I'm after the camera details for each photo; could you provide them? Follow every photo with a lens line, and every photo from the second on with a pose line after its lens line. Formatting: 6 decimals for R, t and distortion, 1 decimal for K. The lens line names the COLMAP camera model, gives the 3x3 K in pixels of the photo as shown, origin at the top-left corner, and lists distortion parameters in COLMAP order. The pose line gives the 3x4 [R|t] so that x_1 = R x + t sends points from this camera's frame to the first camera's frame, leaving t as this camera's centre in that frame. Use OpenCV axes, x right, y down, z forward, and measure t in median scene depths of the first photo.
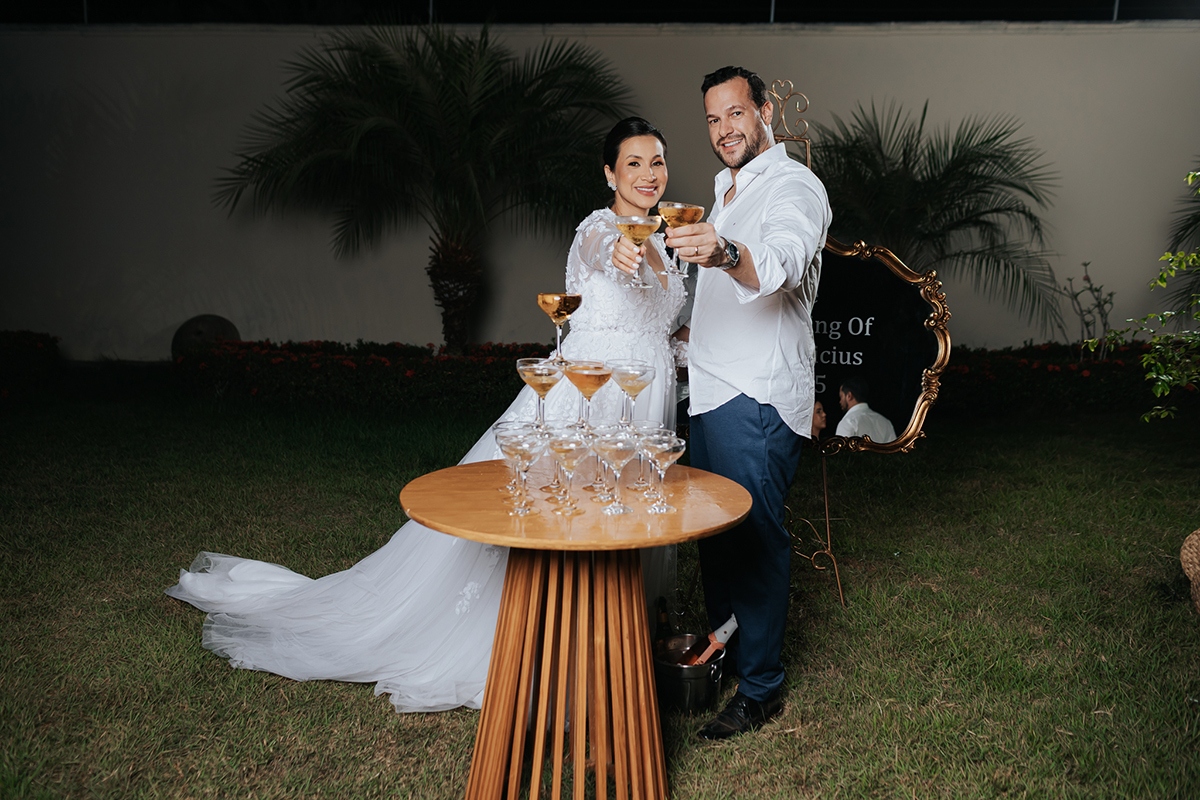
lens RADIAL K [[1126.0, 0, 593.5], [0, 1126.0, 396.8], [0, 0, 1]] dist [0.001500, 0.000000]
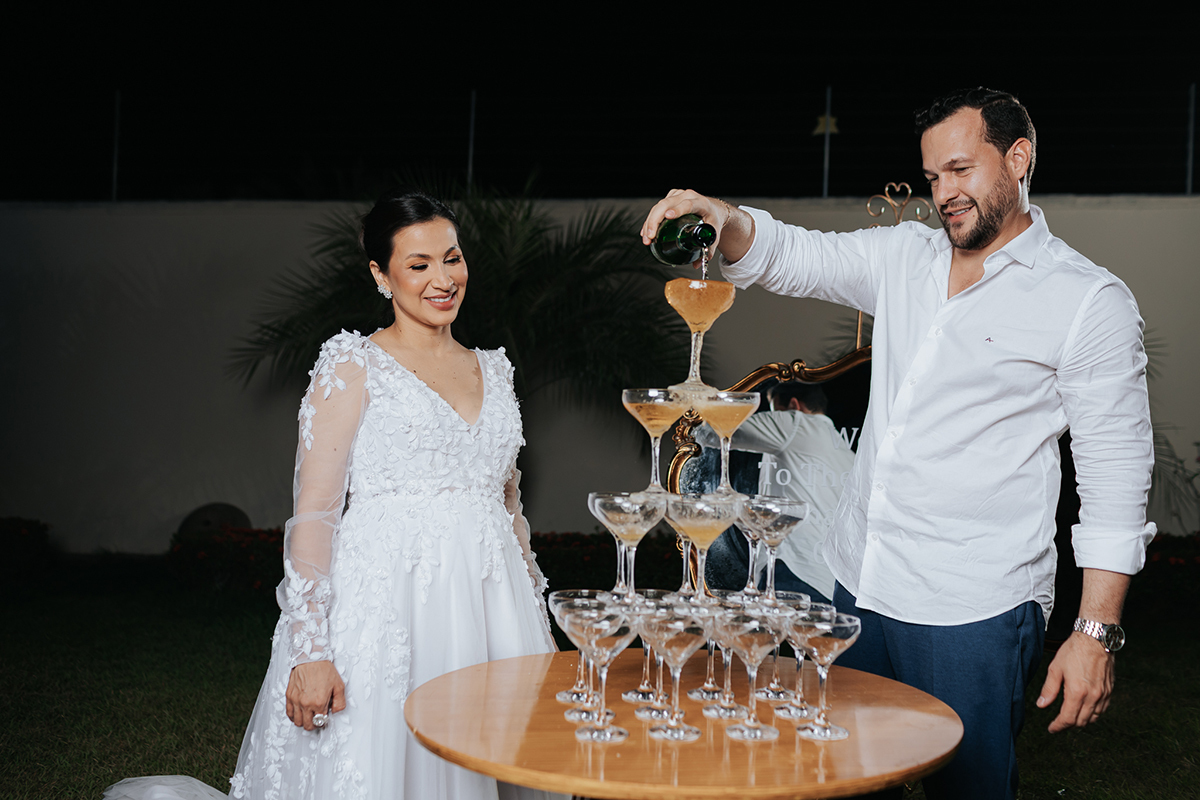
lens RADIAL K [[1126.0, 0, 593.5], [0, 1126.0, 388.7], [0, 0, 1]] dist [0.001500, 0.000000]
pose [[0.999651, -0.000318, -0.026426, -0.027416], [-0.004704, 0.981823, -0.189741, 0.018414], [0.026006, 0.189799, 0.981478, 0.197681]]
